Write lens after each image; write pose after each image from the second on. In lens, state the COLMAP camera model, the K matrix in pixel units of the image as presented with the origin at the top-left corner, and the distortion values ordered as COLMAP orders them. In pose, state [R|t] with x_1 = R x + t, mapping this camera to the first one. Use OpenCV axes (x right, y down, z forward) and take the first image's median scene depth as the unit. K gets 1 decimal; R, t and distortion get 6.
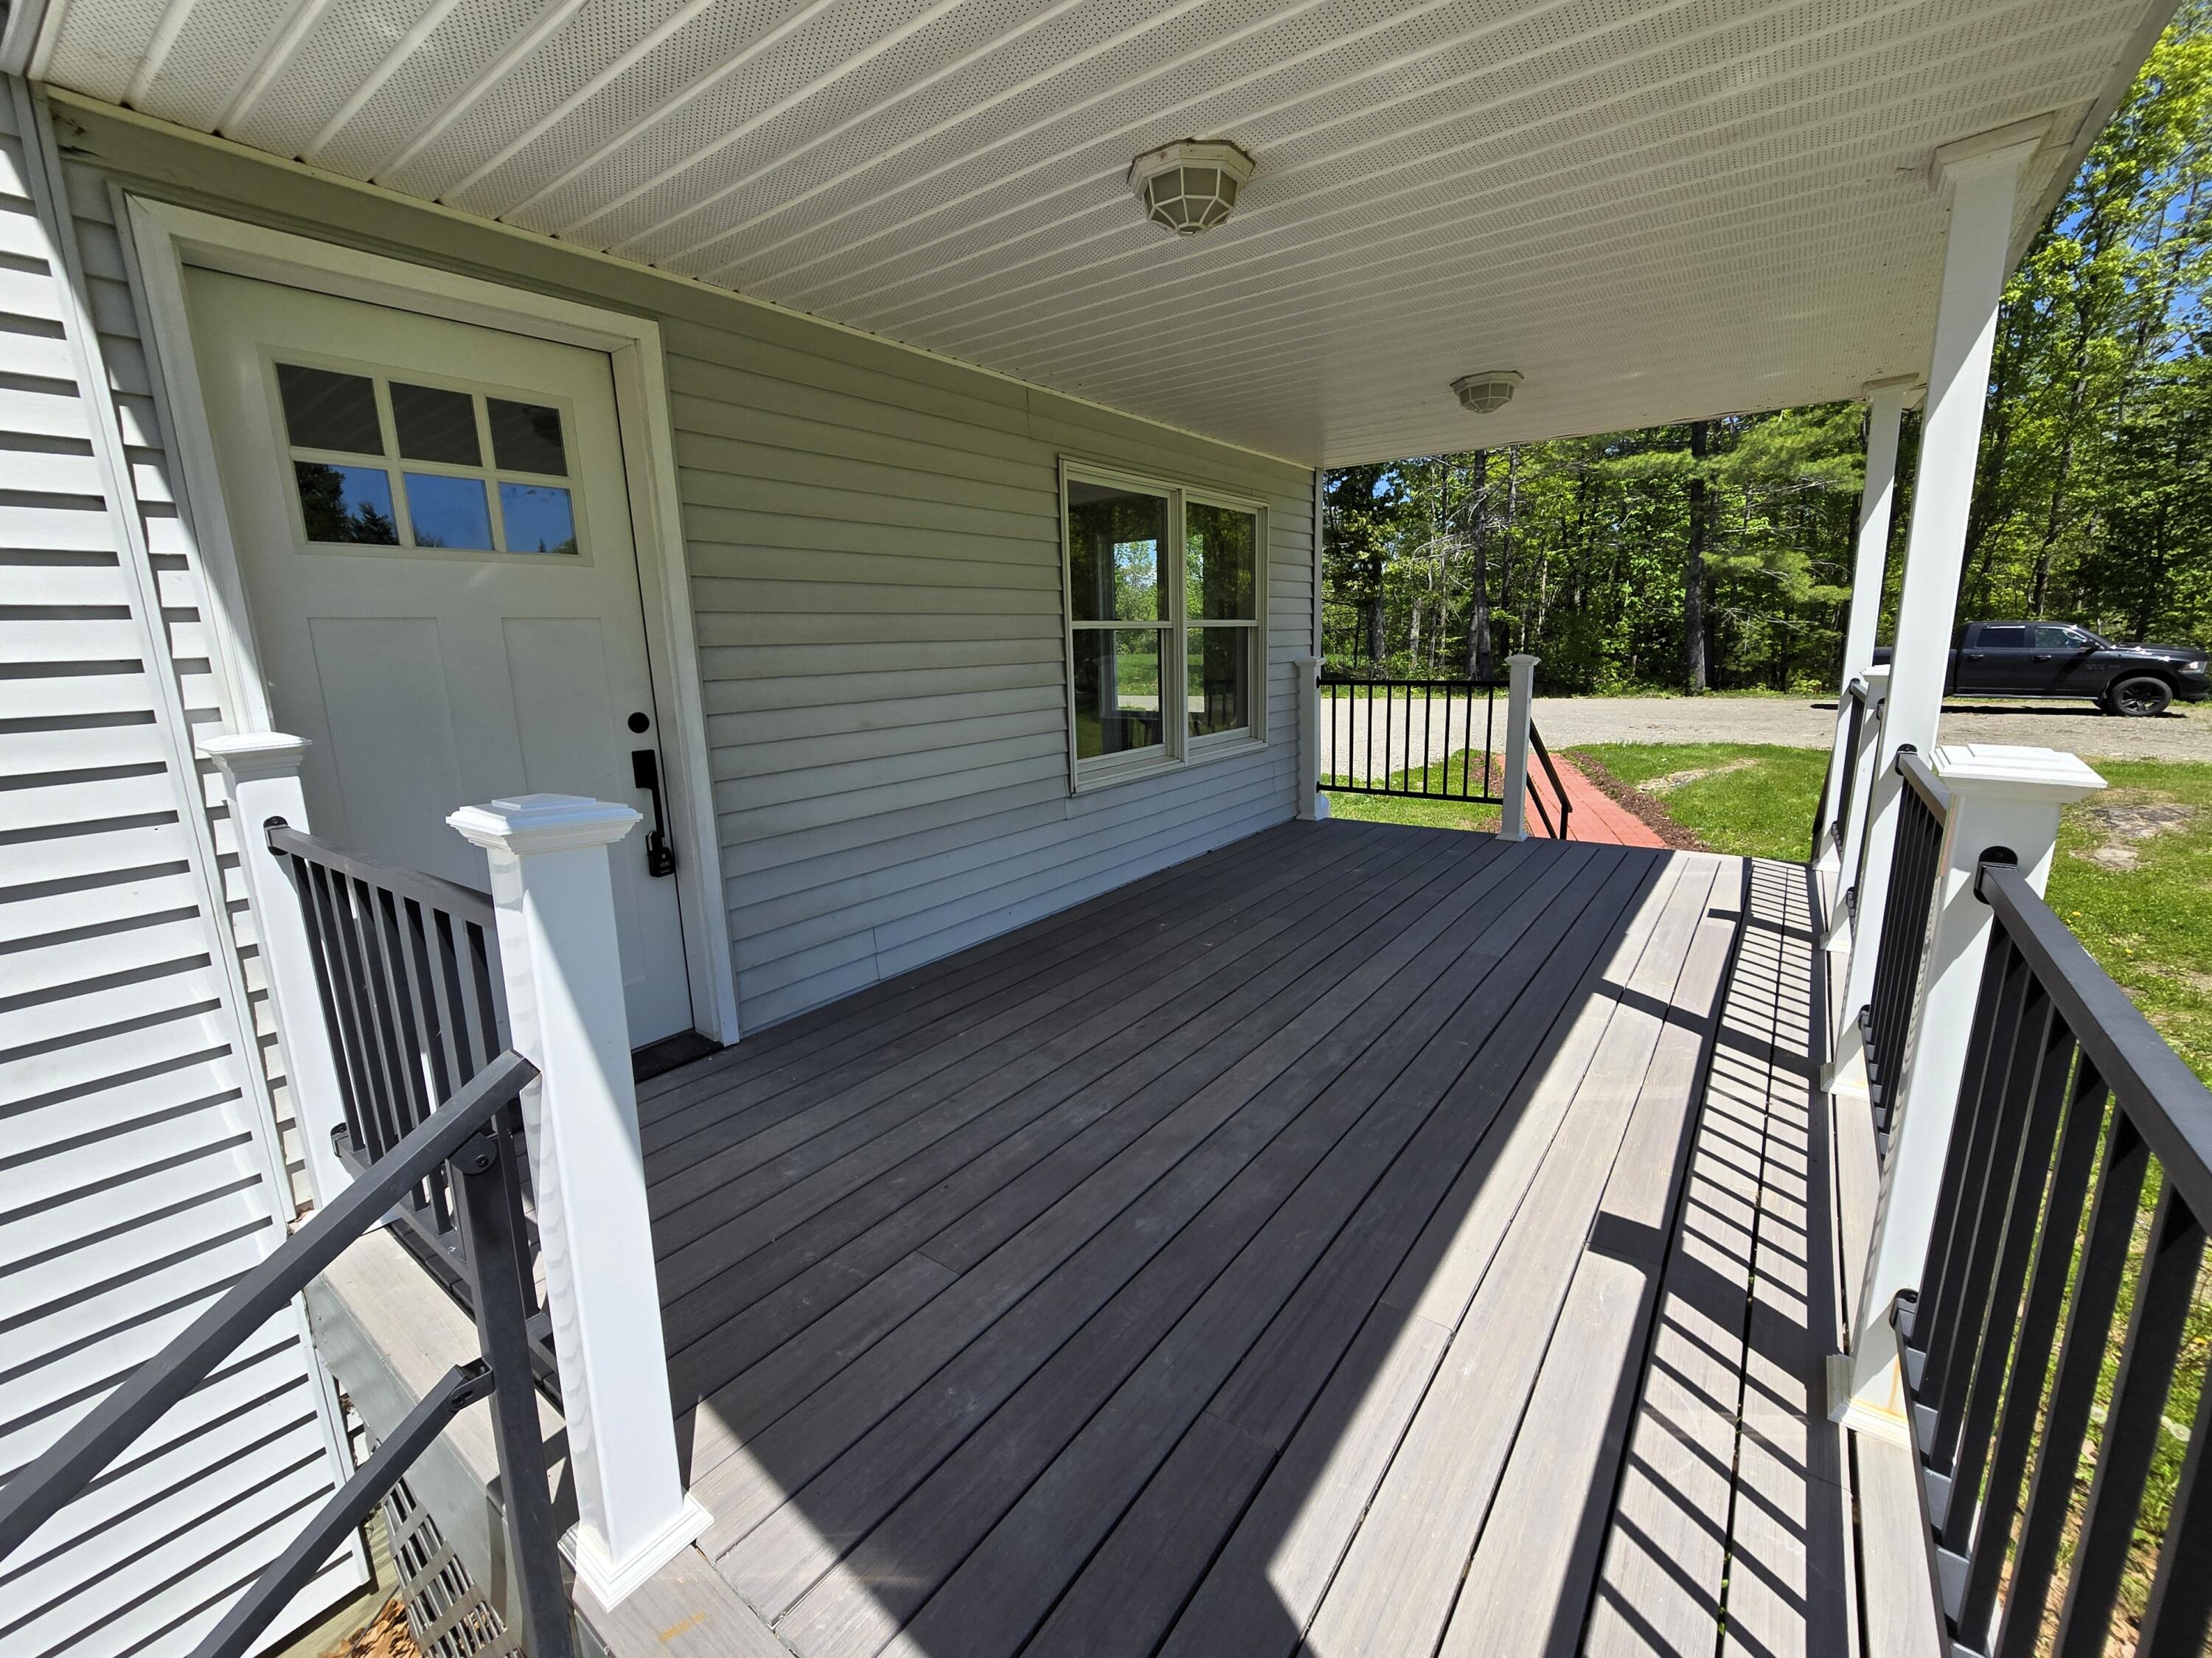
lens RADIAL K [[917.1, 0, 1106.0], [0, 917.1, 829.0], [0, 0, 1]] dist [-0.002143, -0.000705]
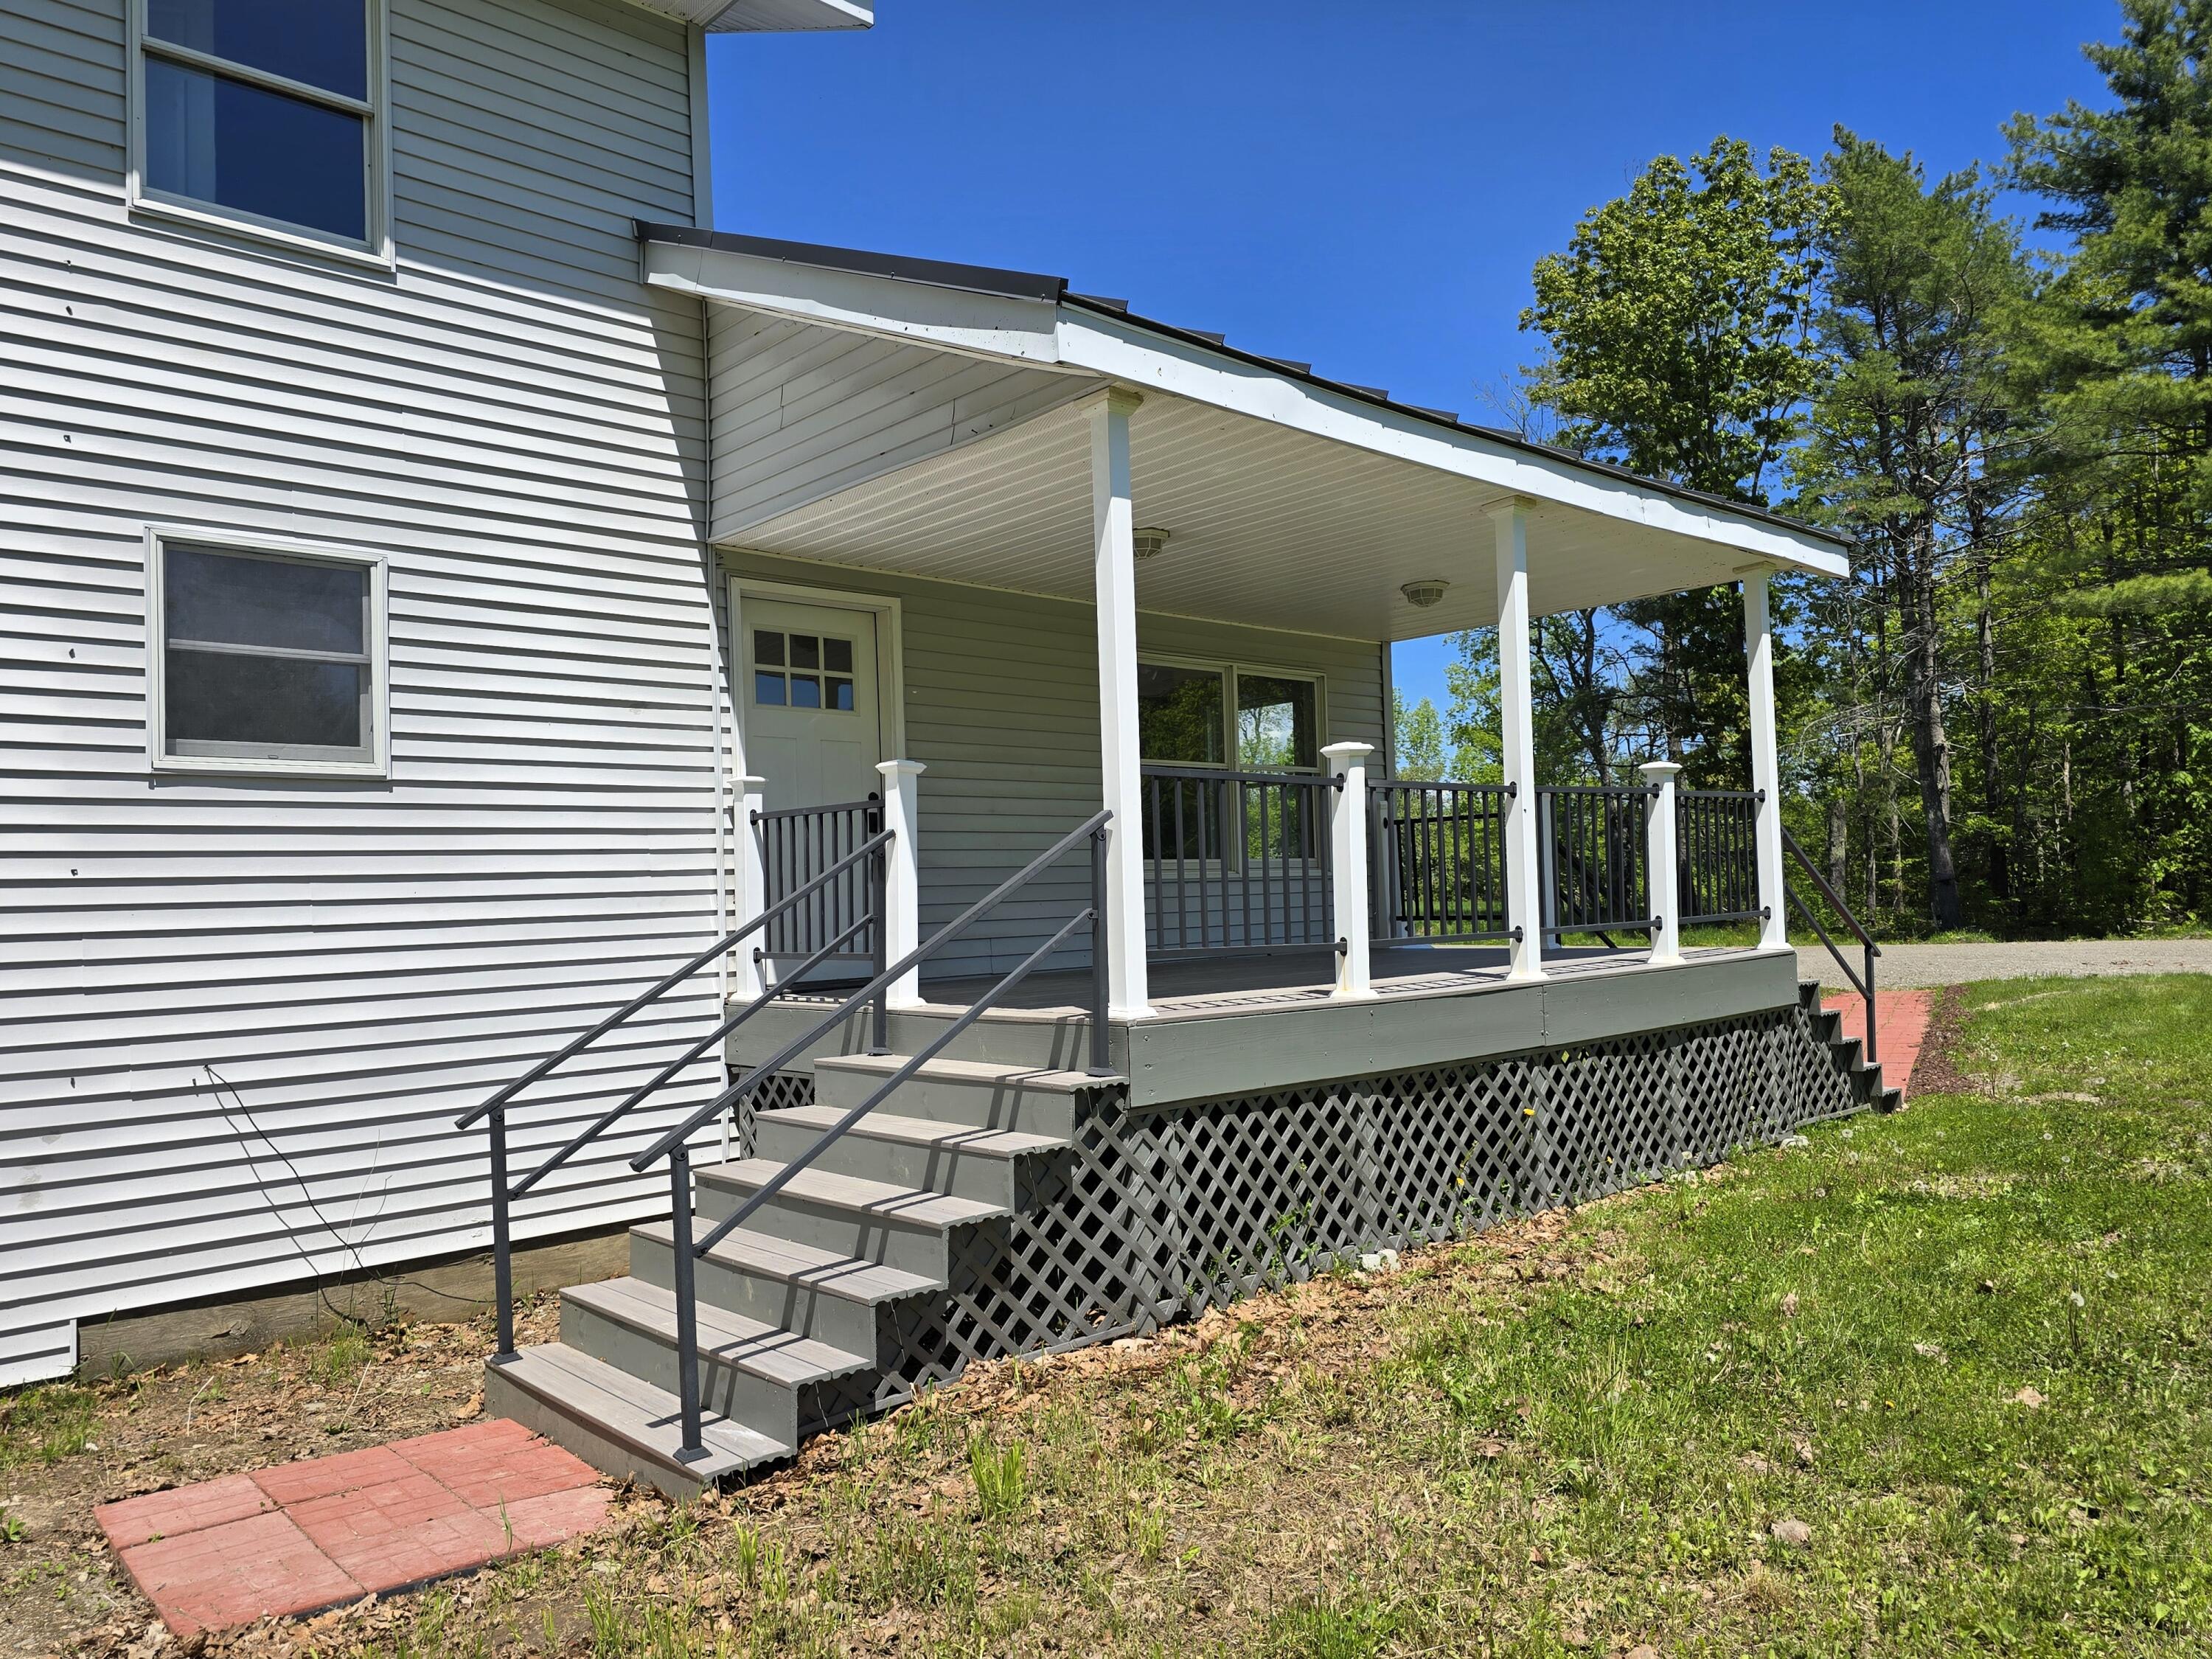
lens RADIAL K [[1516.9, 0, 1106.0], [0, 1516.9, 829.5], [0, 0, 1]] dist [0.000458, 0.000022]
pose [[0.984231, -0.013460, -0.176376, 0.602262], [-0.029152, 0.971124, -0.236788, 0.804895], [0.174470, 0.238196, 0.955418, -2.226511]]
